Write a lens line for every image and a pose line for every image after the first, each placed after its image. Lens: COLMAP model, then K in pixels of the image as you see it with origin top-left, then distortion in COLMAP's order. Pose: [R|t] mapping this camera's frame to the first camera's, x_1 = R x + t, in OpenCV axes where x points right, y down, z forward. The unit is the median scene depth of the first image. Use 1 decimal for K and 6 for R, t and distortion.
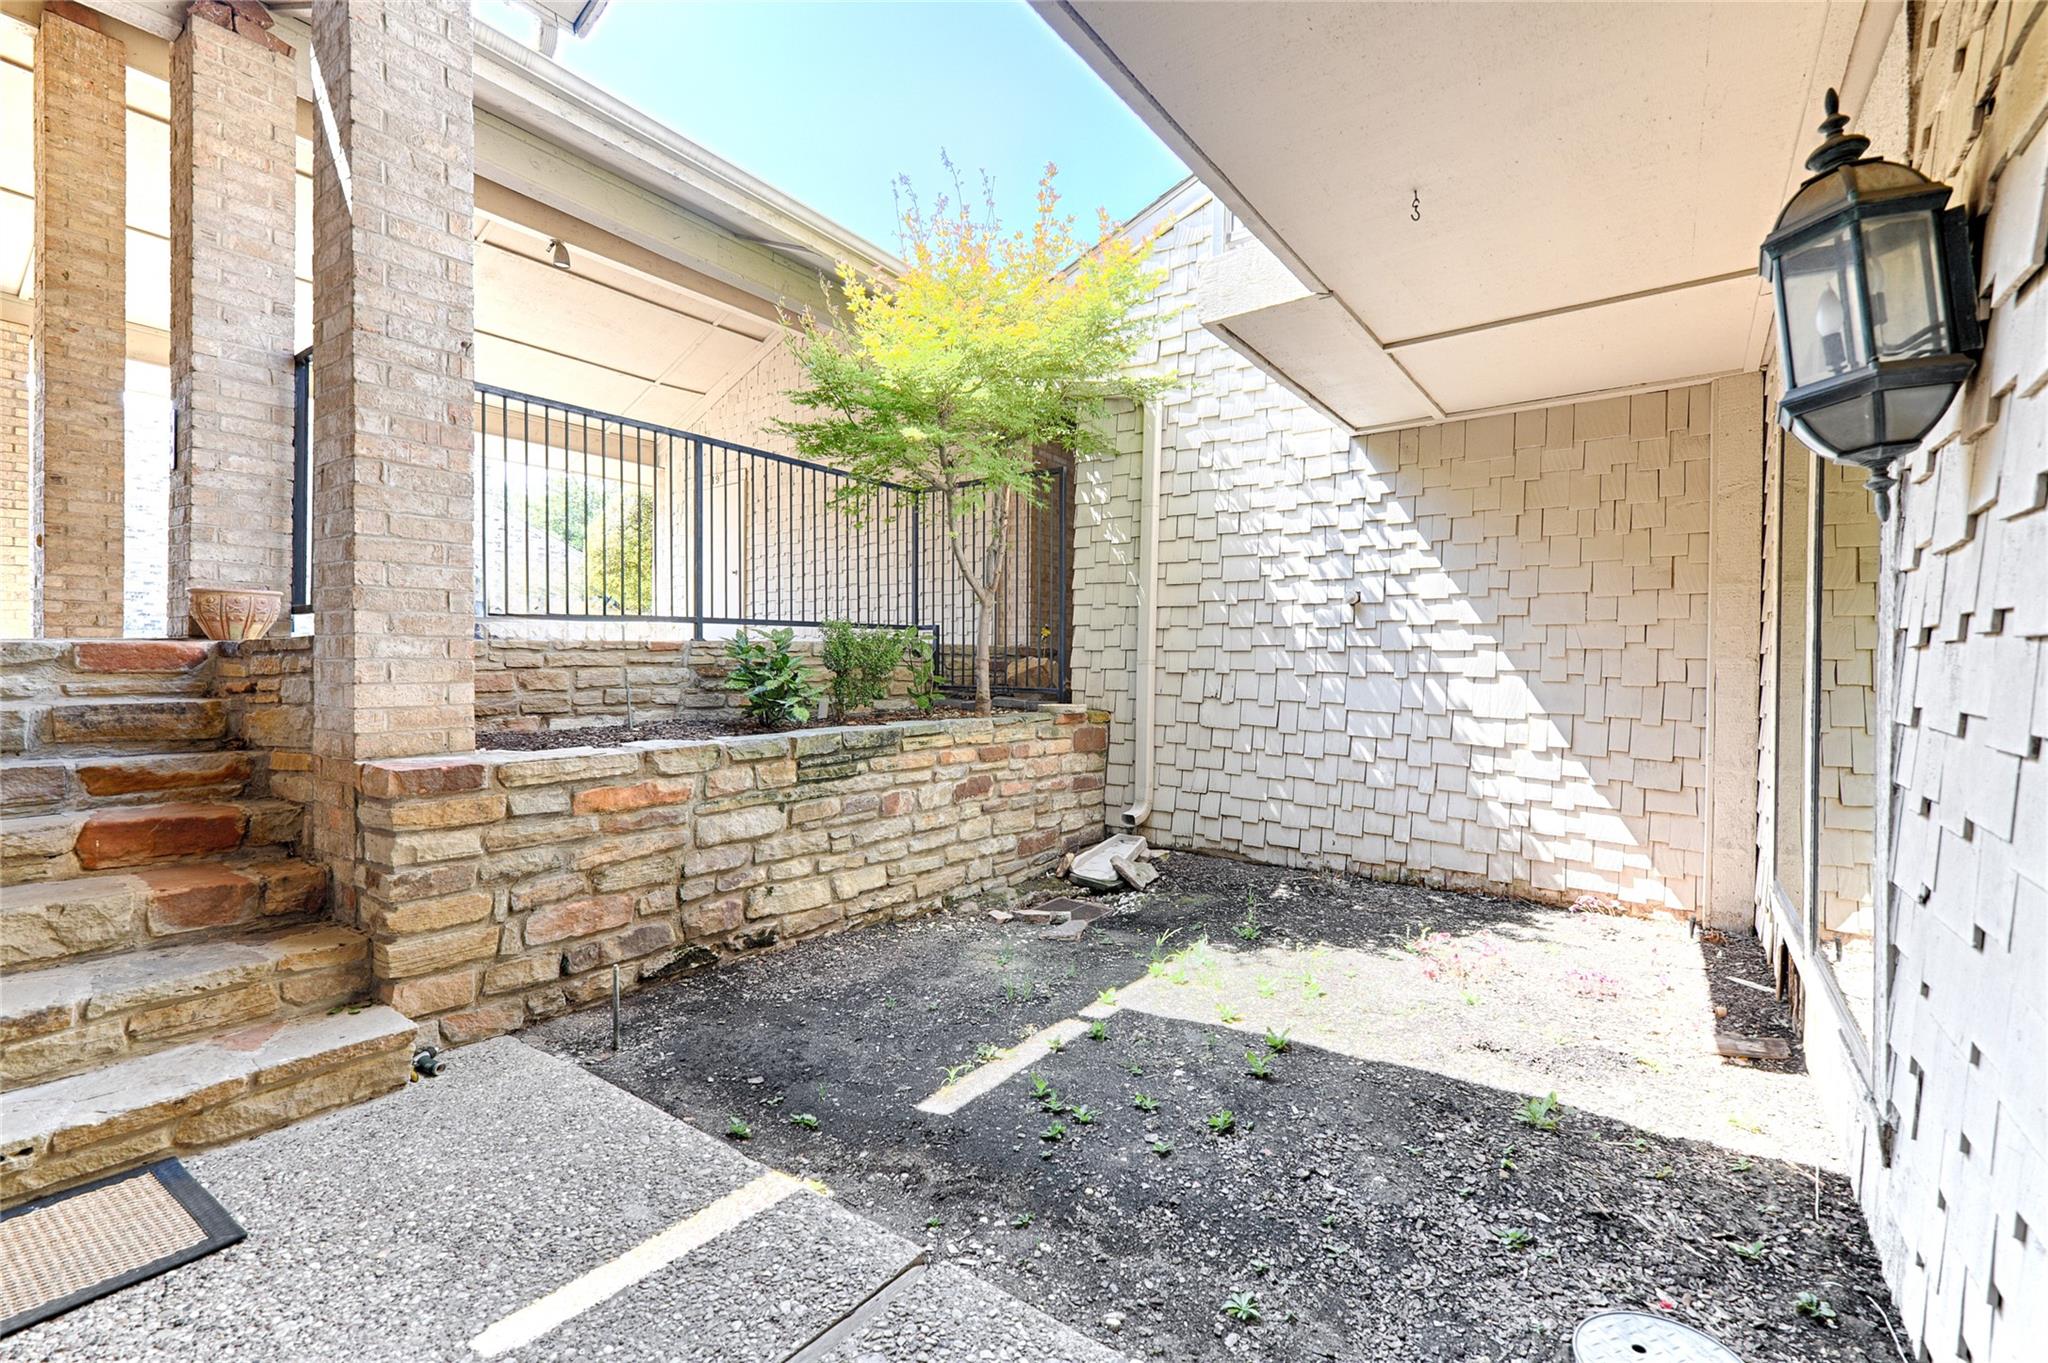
lens RADIAL K [[865.0, 0, 1024.5], [0, 865.0, 675.0], [0, 0, 1]] dist [-0.000951, -0.000080]
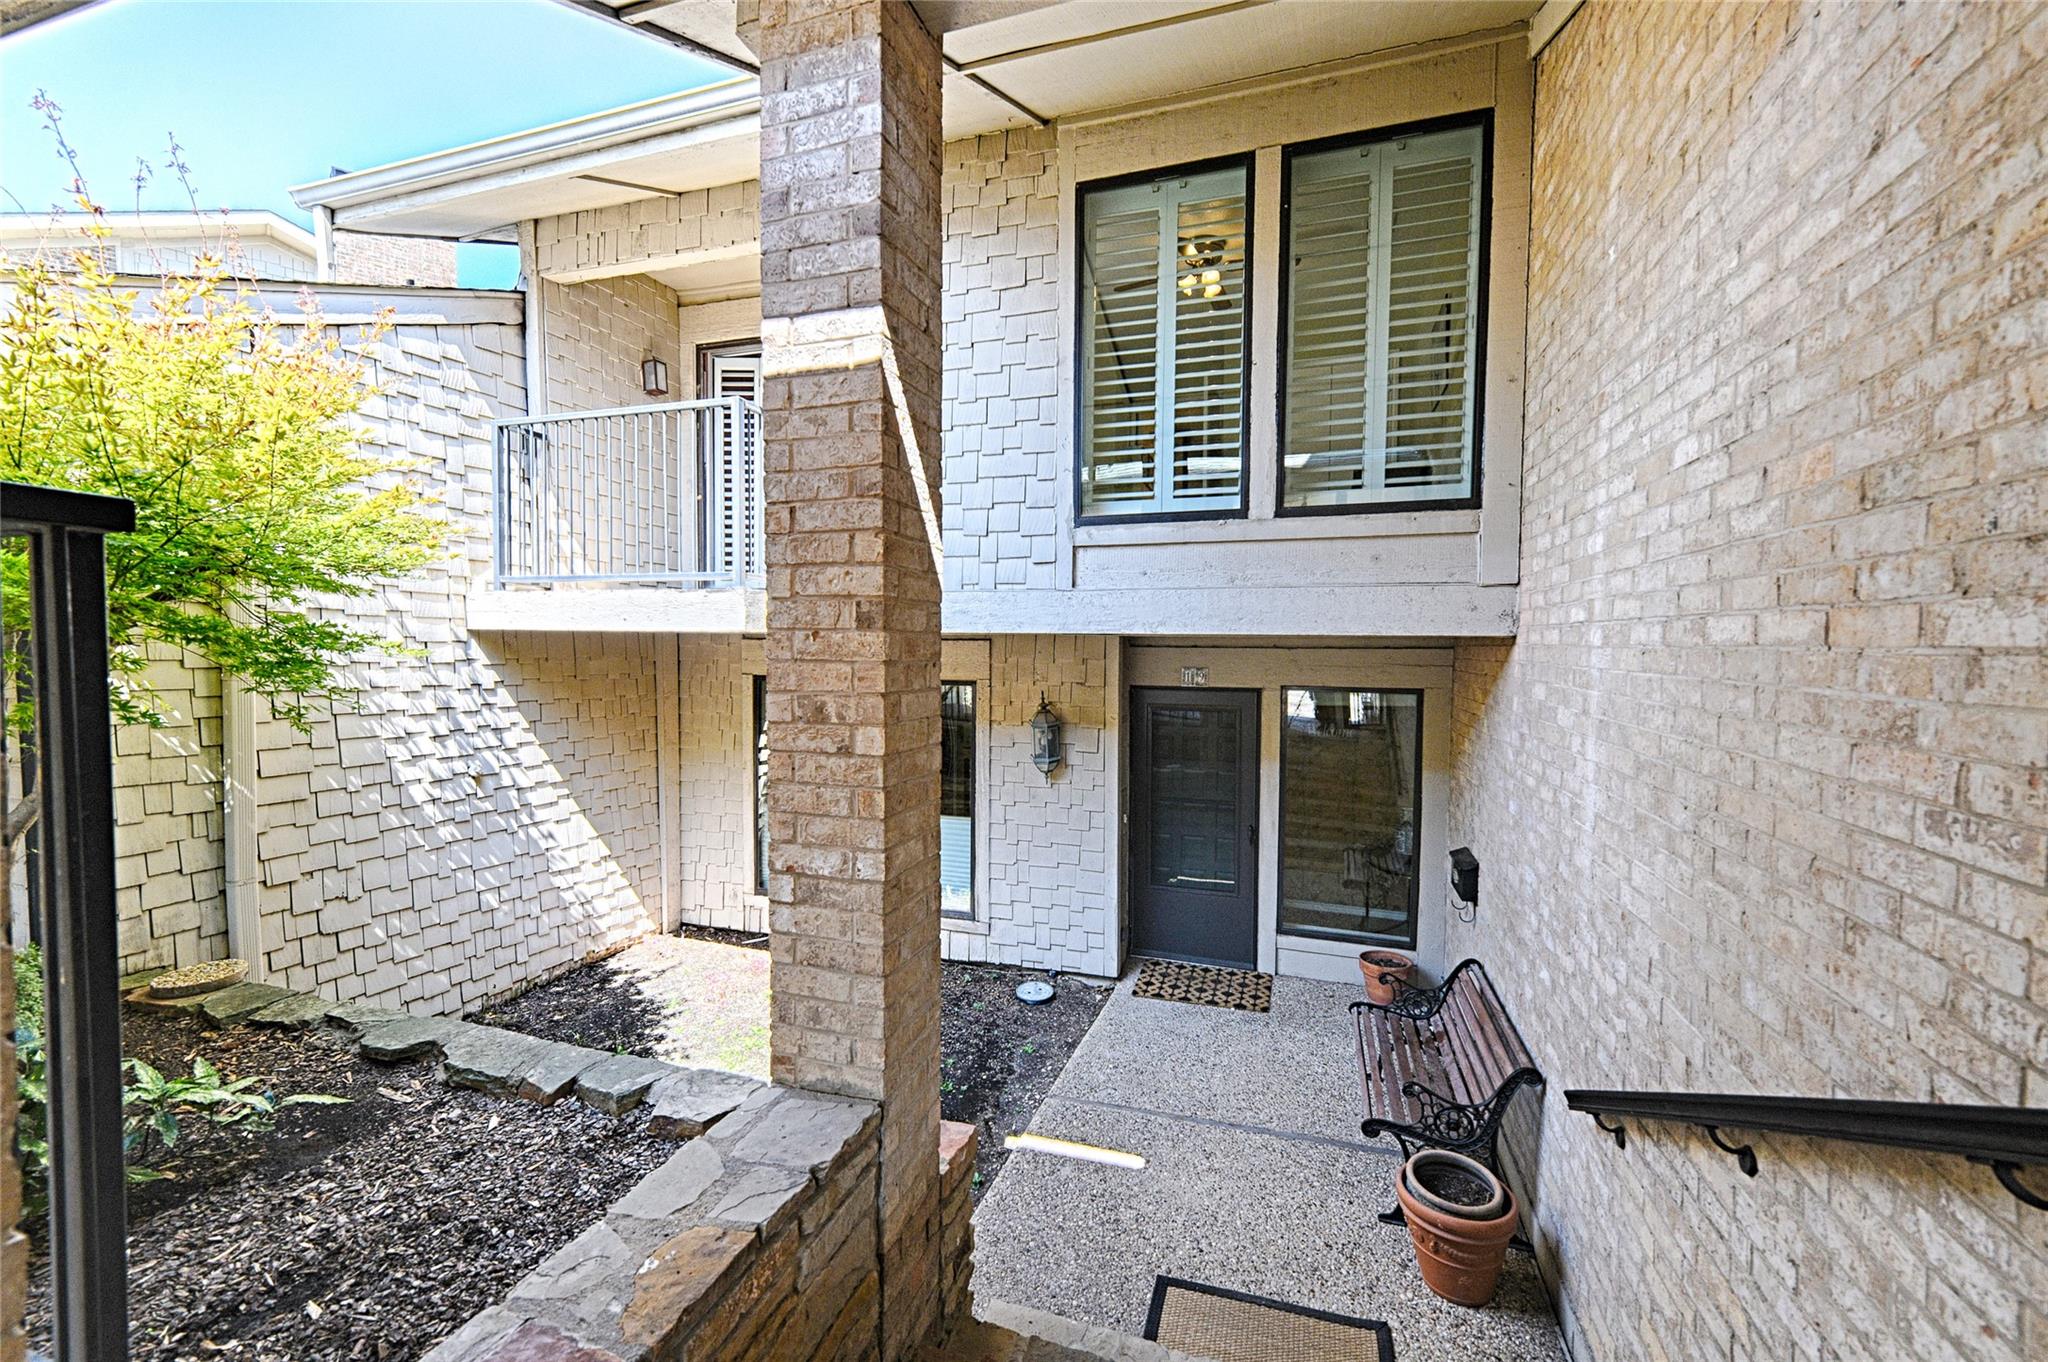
lens RADIAL K [[865.0, 0, 1020.9], [0, 865.0, 677.5], [0, 0, 1]] dist [-0.000951, -0.000080]
pose [[-0.310760, -0.043958, 0.949471, -0.931612], [0.011857, 0.998673, 0.050117, -0.264389], [-0.950414, 0.026833, -0.309827, 0.676021]]
